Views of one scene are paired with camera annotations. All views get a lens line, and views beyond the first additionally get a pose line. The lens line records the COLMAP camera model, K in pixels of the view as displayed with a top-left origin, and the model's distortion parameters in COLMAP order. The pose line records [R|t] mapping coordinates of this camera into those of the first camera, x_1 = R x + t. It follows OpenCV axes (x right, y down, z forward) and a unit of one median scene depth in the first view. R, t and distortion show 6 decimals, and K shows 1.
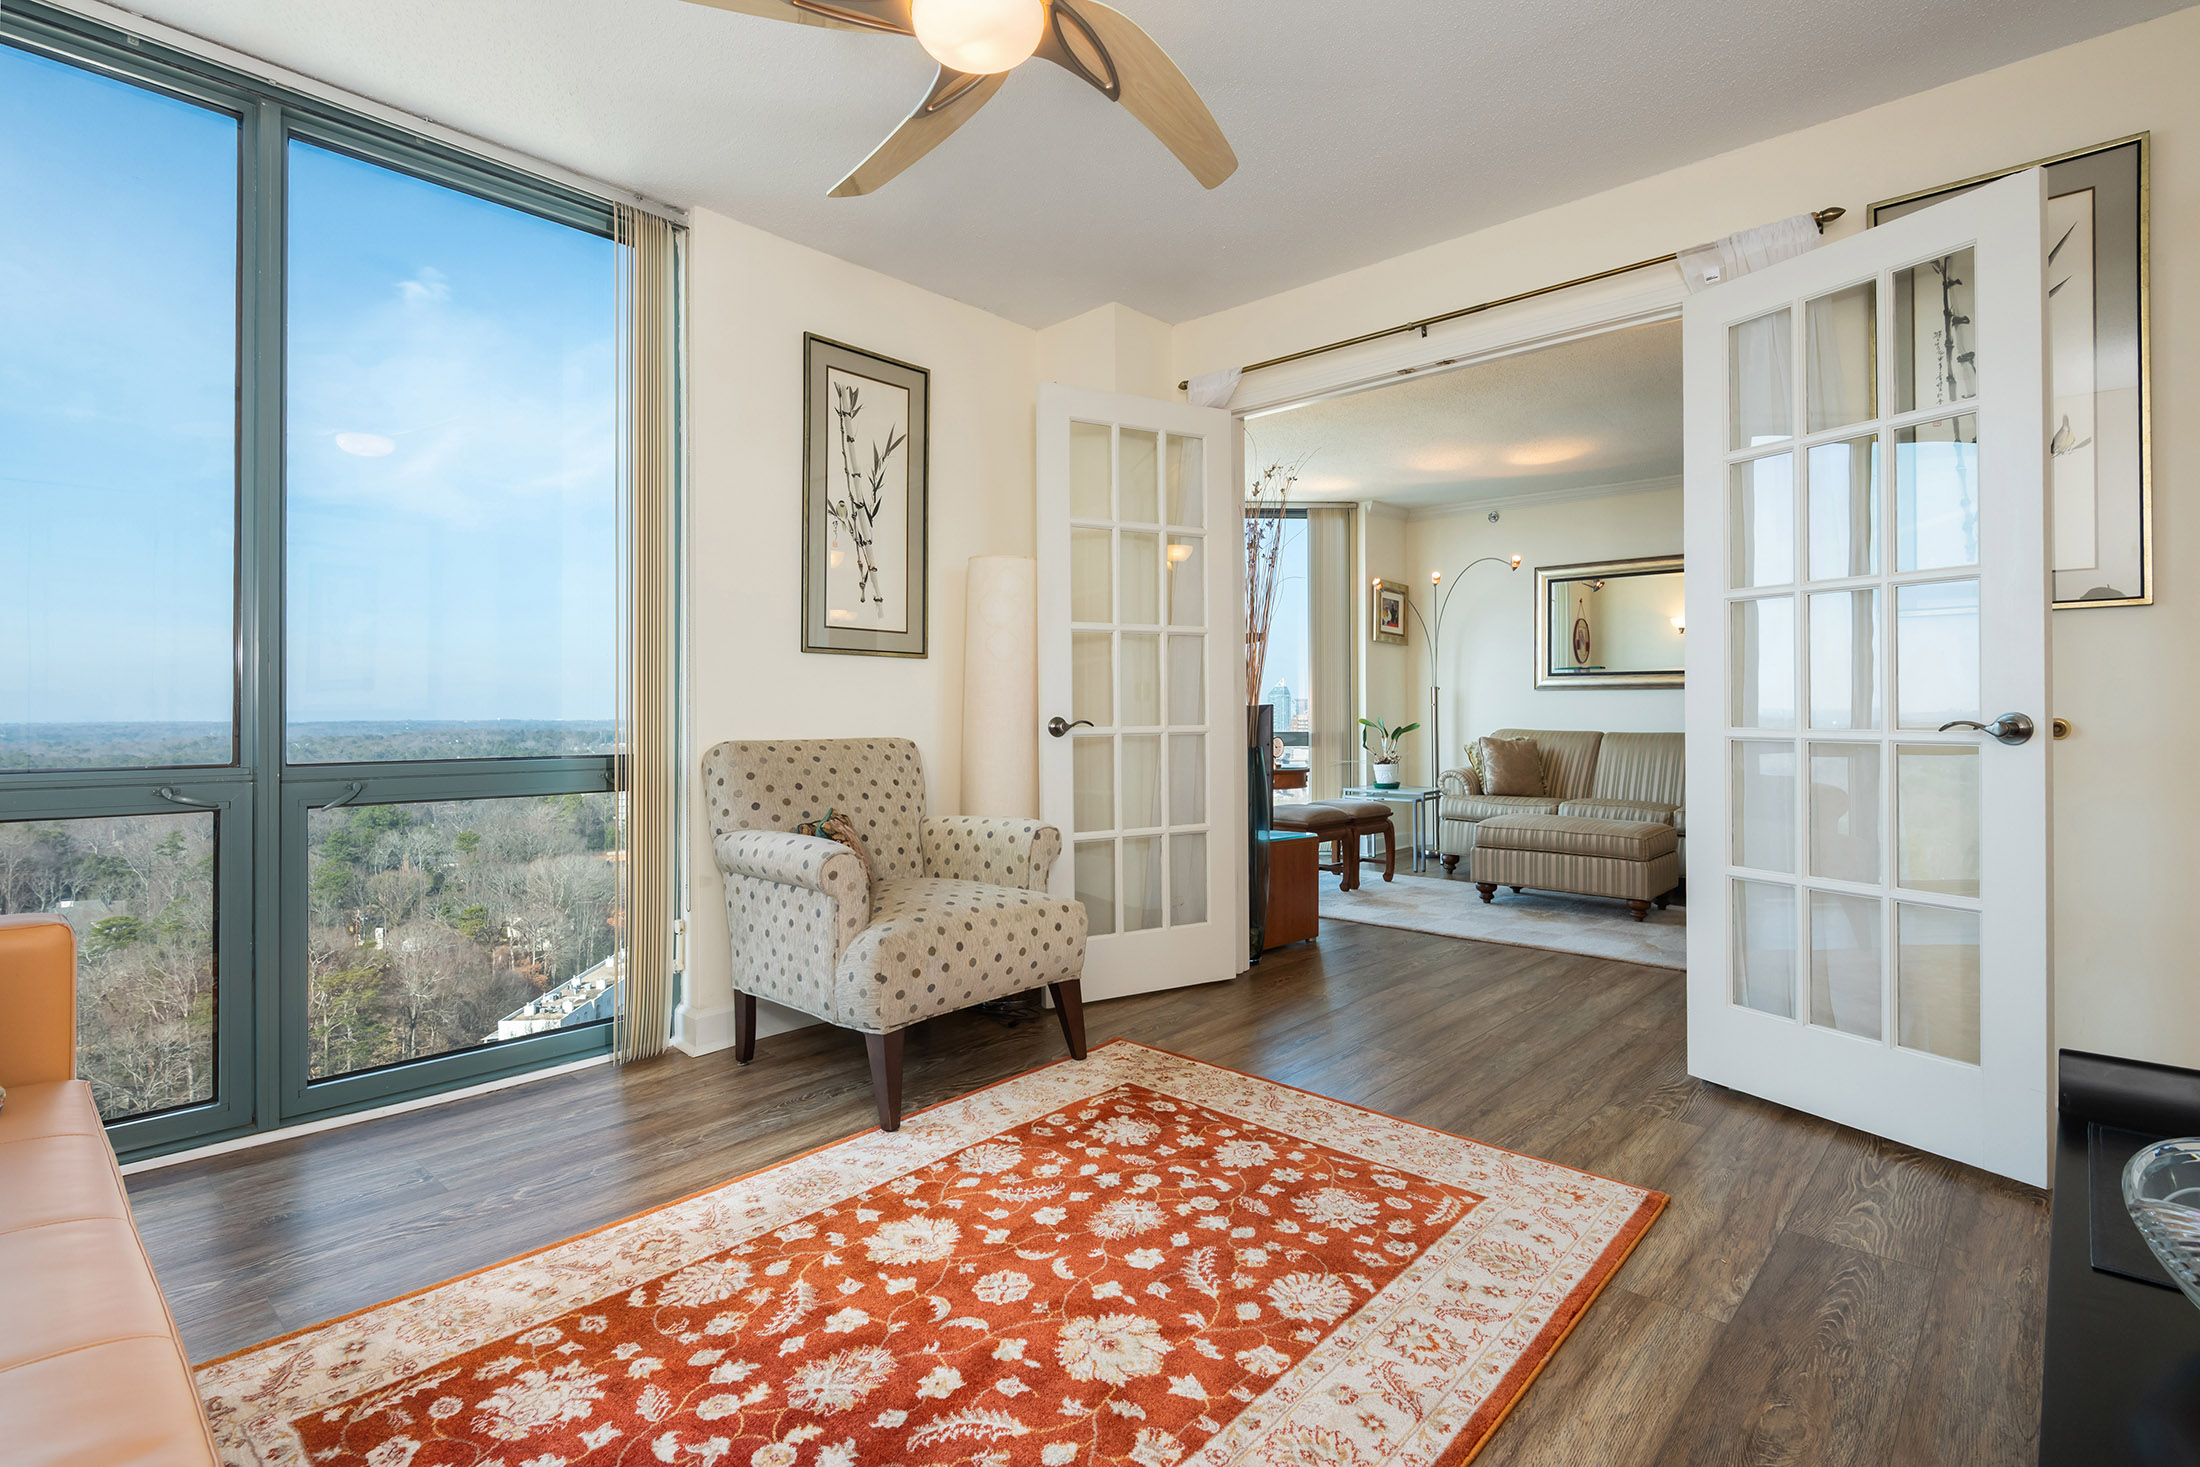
lens RADIAL K [[1059.3, 0, 1108.4], [0, 1059.3, 718.7], [0, 0, 1]] dist [0.005875, -0.005317]
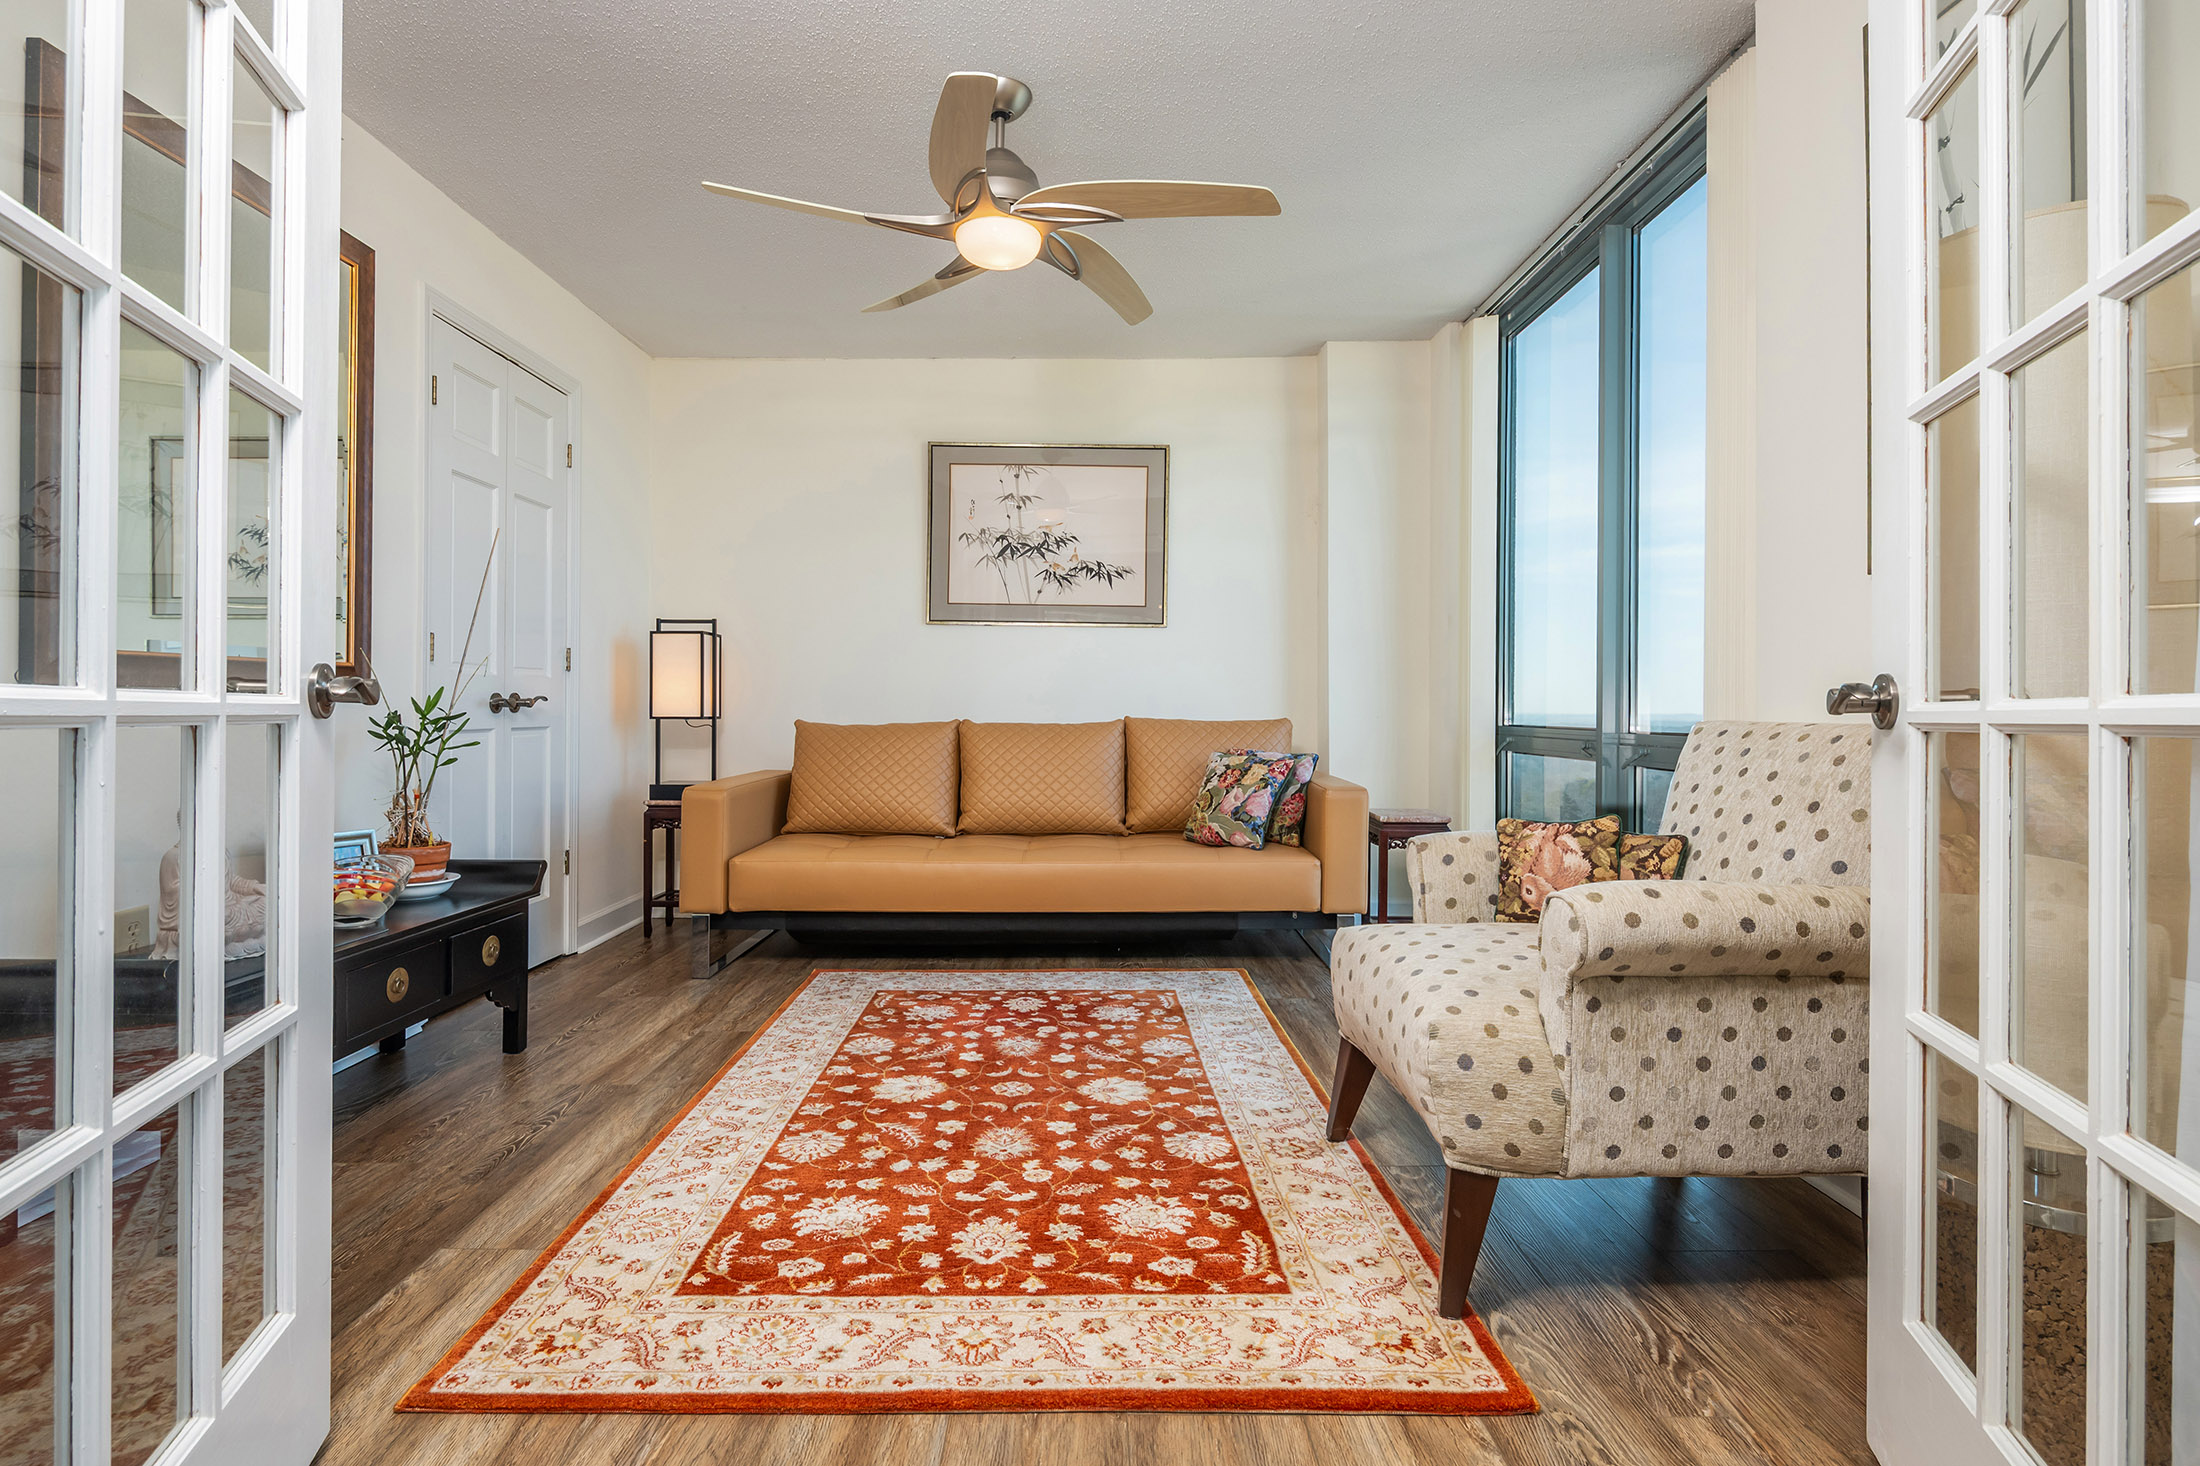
lens RADIAL K [[1059.3, 0, 1103.9], [0, 1059.3, 711.5], [0, 0, 1]] dist [0.005875, -0.005317]
pose [[-0.732520, 0.000115, -0.680745, 0.629617], [-0.002364, 0.999994, 0.002713, 0.018388], [0.680741, 0.003596, -0.732515, 1.711524]]
